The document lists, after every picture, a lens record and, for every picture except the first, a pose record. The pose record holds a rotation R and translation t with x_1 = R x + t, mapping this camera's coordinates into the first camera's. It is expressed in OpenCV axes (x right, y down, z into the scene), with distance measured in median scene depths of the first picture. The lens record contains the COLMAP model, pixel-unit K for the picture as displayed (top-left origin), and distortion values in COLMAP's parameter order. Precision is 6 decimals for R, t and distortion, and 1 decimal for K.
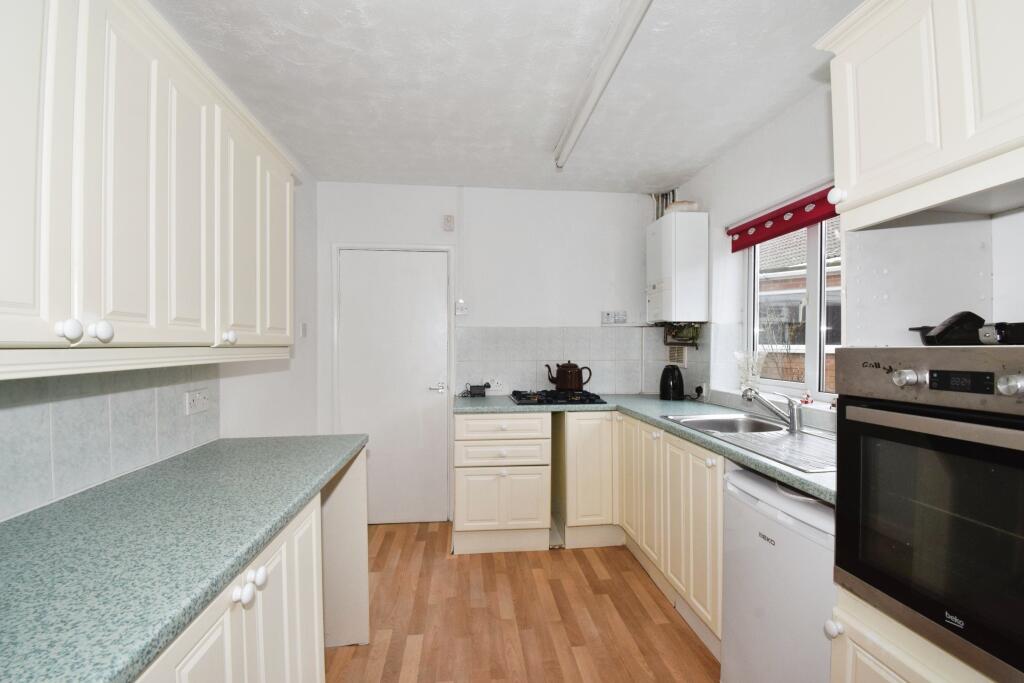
lens RADIAL K [[451.4, 0, 514.8], [0, 451.4, 331.7], [0, 0, 1]] dist [0.002180, 0.000082]
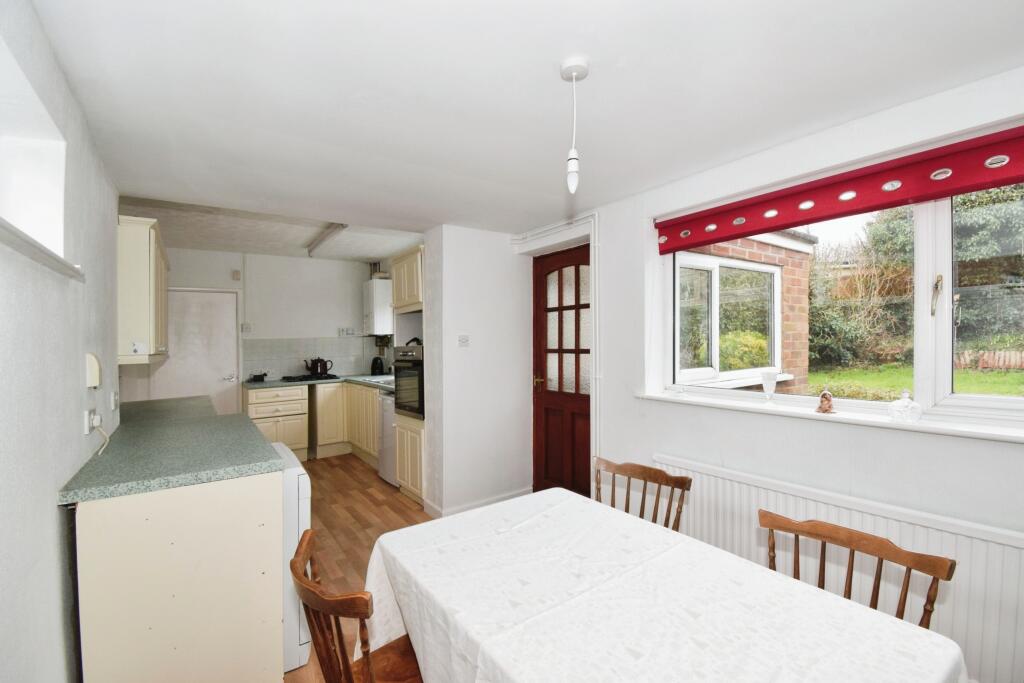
lens RADIAL K [[451.4, 0, 514.8], [0, 451.4, 331.7], [0, 0, 1]] dist [0.002180, 0.000082]
pose [[0.873792, -0.013004, 0.486125, -0.072365], [0.013104, 0.999909, 0.003194, -0.033824], [-0.486122, 0.003579, 0.873883, -0.994968]]
